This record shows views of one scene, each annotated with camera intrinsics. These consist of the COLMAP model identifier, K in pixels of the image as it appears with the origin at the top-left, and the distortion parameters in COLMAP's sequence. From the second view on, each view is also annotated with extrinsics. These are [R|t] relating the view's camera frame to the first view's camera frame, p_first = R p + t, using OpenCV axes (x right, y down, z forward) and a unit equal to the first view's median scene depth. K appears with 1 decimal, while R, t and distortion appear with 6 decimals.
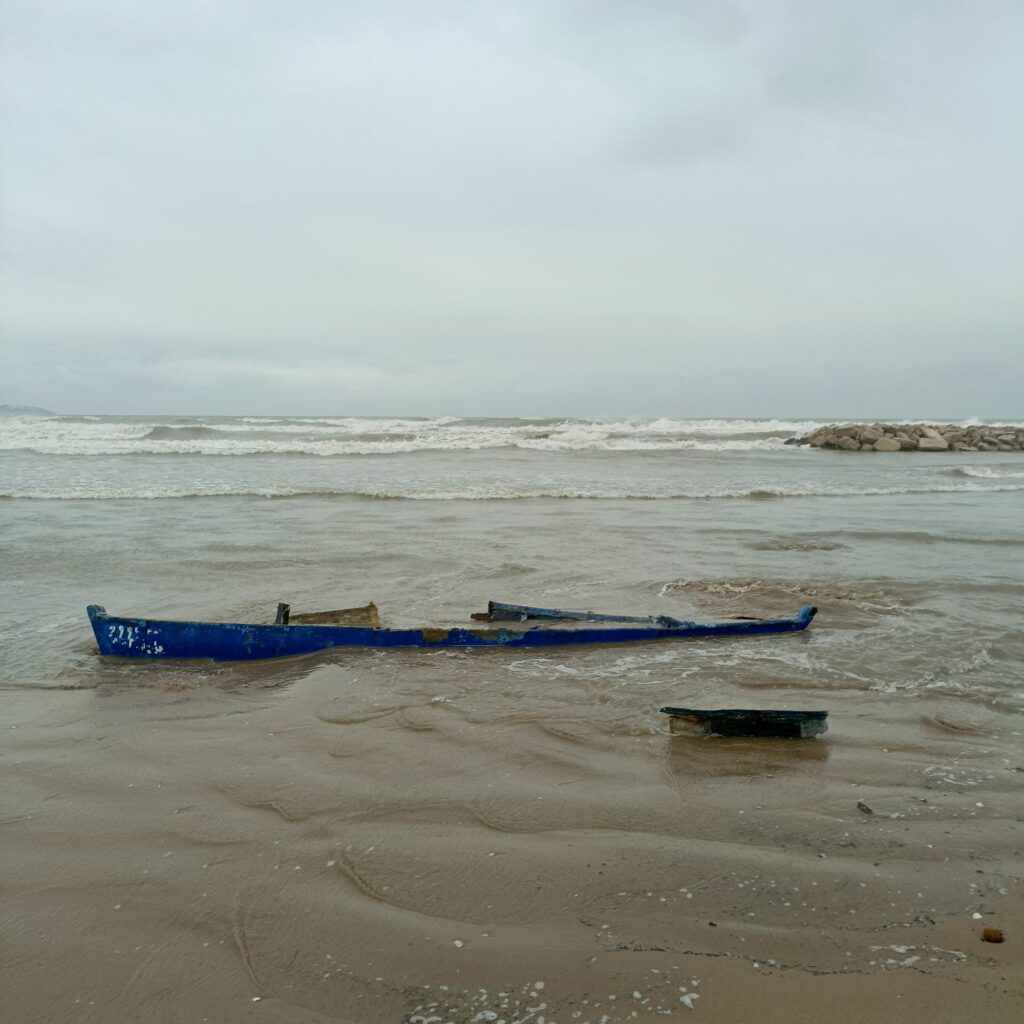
lens RADIAL K [[1112.0, 0, 513.2], [0, 1112.0, 510.5], [0, 0, 1]] dist [0.059827, 0.000000]
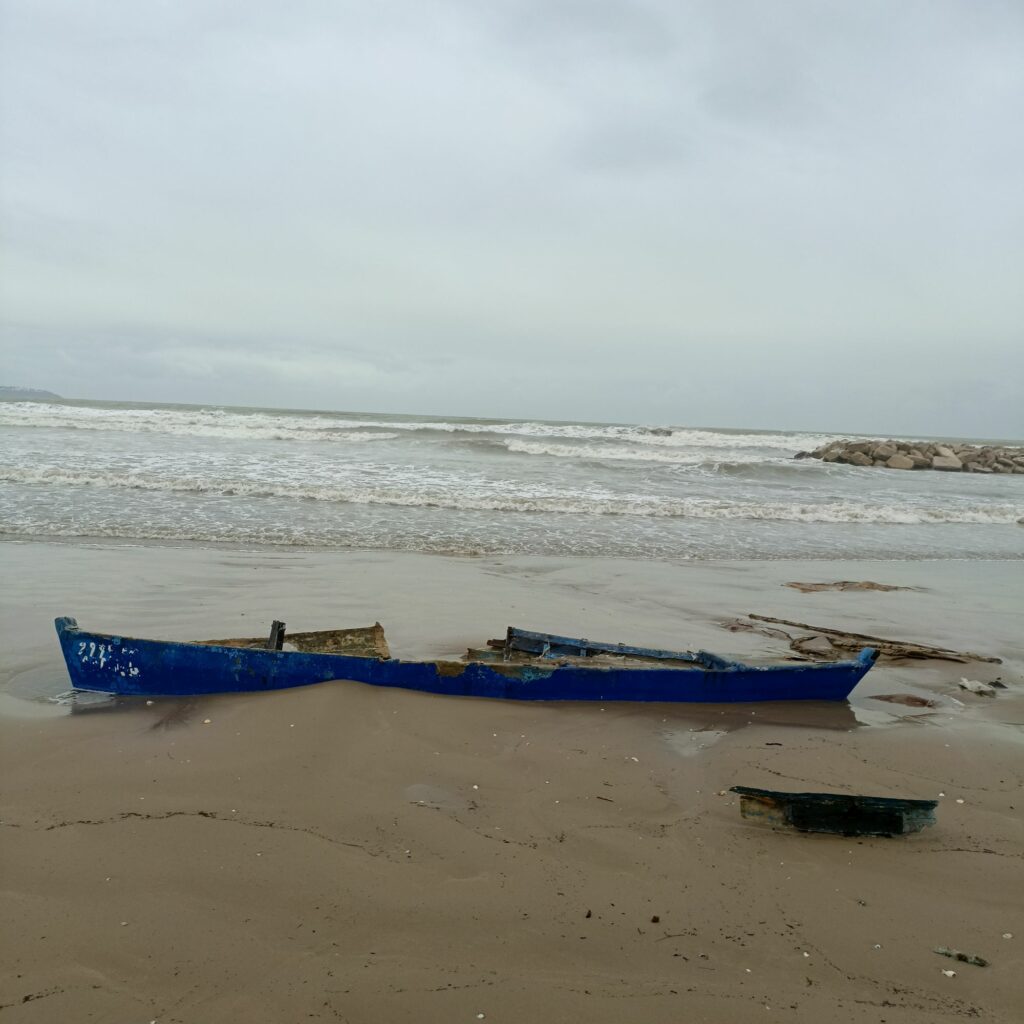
lens RADIAL K [[1112.0, 0, 510.5], [0, 1112.0, 512.9], [0, 0, 1]] dist [0.059827, 0.000000]
pose [[0.999222, 0.039271, -0.003611, -0.021741], [-0.039268, 0.999228, 0.000908, -0.011438], [0.003644, -0.000766, 0.999993, 0.112882]]
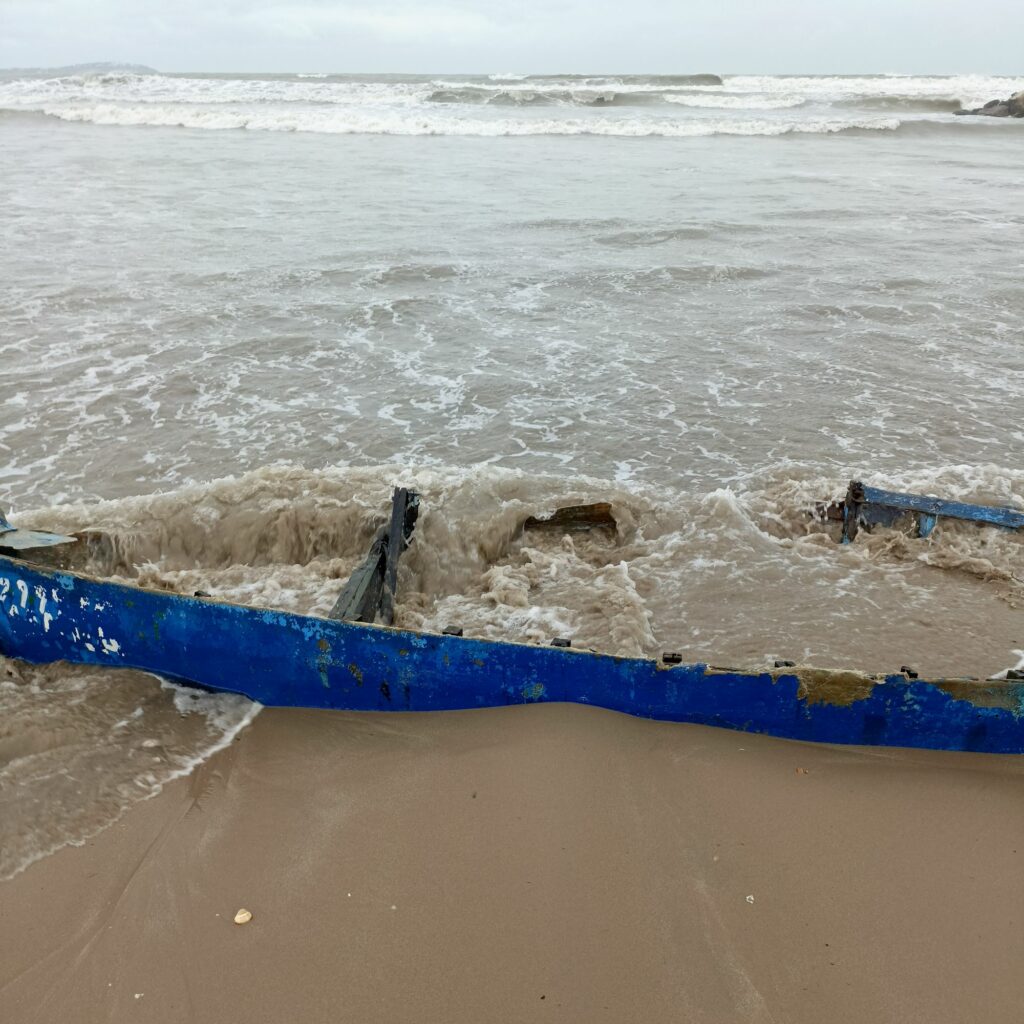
lens RADIAL K [[1112.0, 0, 513.0], [0, 1112.0, 511.4], [0, 0, 1]] dist [0.059827, 0.000000]
pose [[0.994947, 0.034518, -0.094278, -0.122151], [-0.006191, 0.958347, 0.285538, -0.037448], [0.100207, -0.283511, 0.953719, 0.583915]]
